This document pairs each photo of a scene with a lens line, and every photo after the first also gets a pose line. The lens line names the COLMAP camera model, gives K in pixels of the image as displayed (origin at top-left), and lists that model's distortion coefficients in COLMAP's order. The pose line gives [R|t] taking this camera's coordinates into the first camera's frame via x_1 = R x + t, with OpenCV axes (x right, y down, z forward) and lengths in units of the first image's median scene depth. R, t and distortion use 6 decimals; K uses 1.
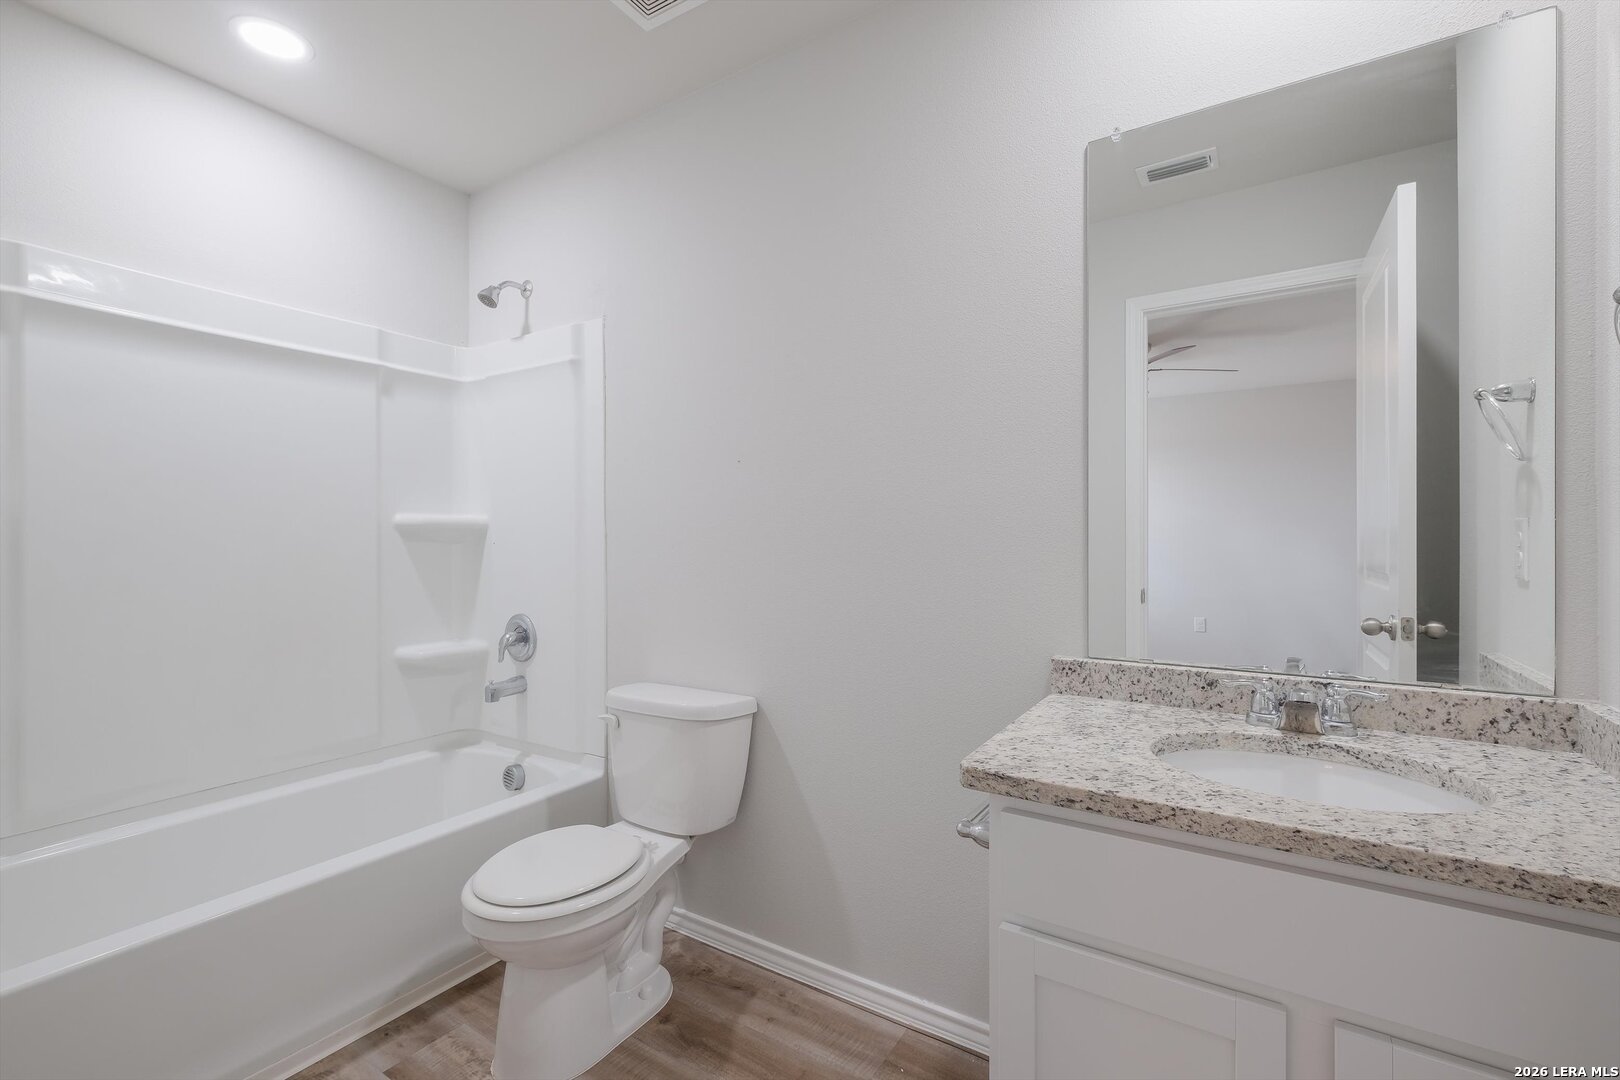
lens RADIAL K [[726.0, 0, 810.0], [0, 726.0, 540.0], [0, 0, 1]] dist [0.001043, -0.000005]
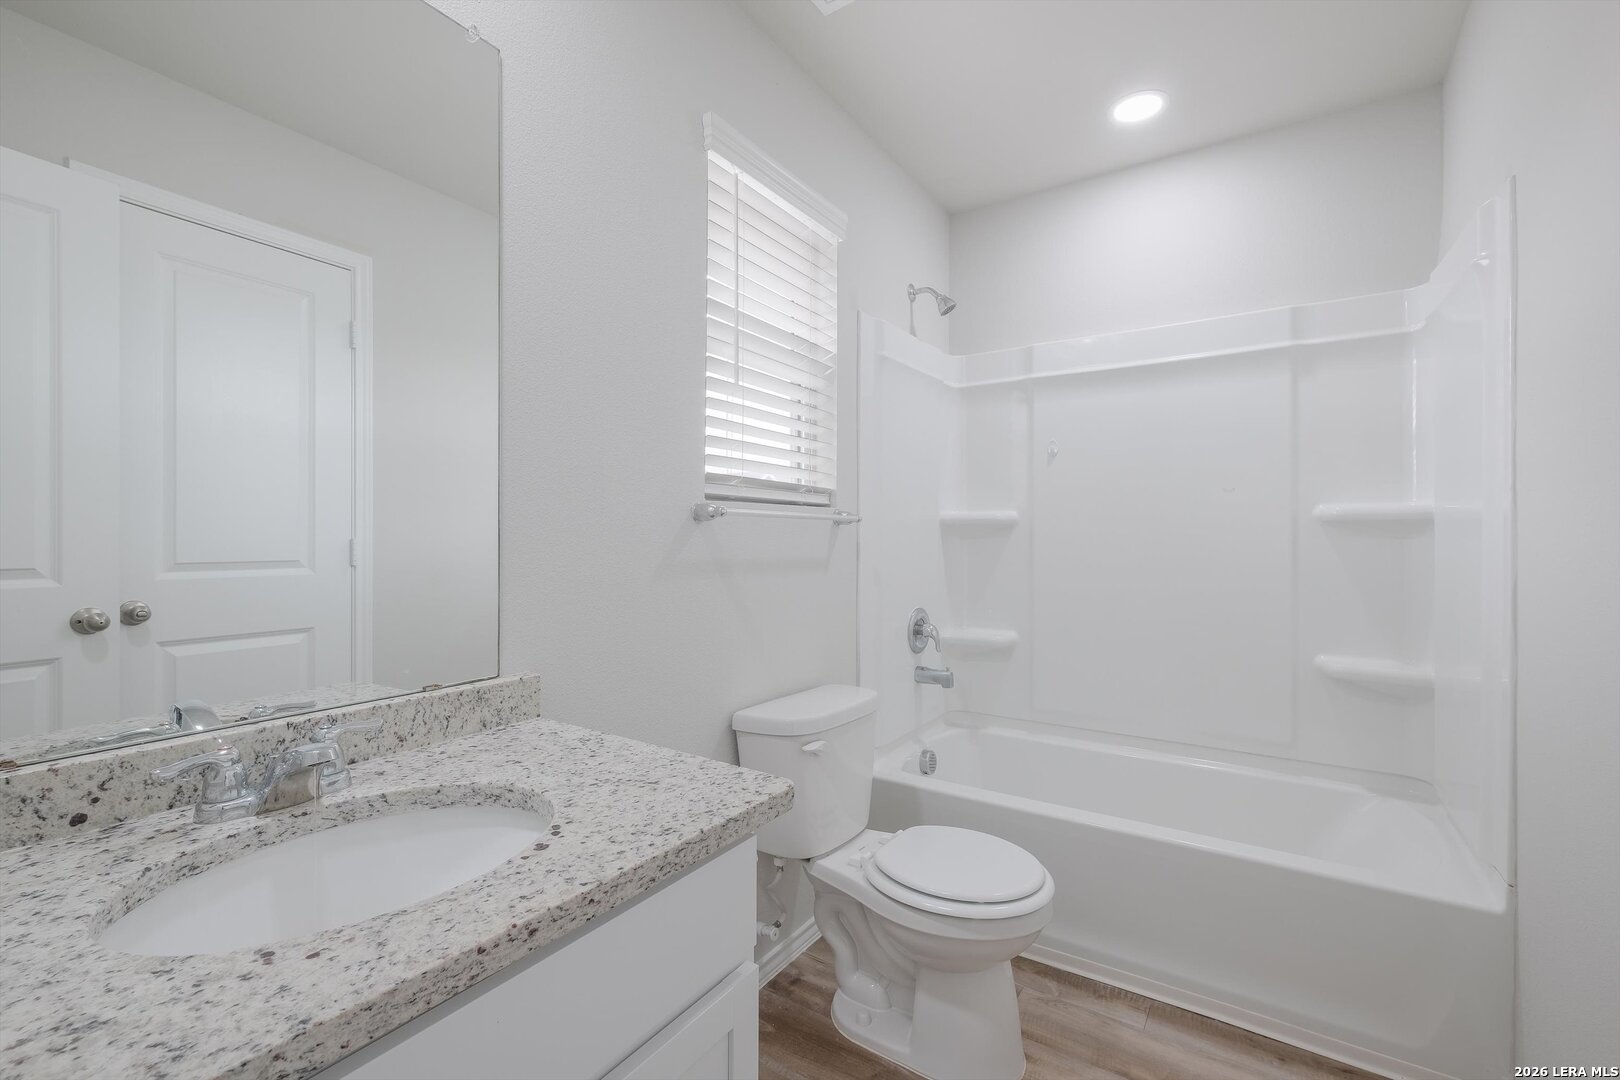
lens RADIAL K [[700.4, 0, 812.3], [0, 700.4, 531.9], [0, 0, 1]] dist [0.000566, -0.000444]
pose [[0.005800, 0.005469, -0.999968, 0.296783], [0.003635, 0.999978, 0.005490, -0.009954], [0.999977, -0.003667, 0.005780, 0.375326]]
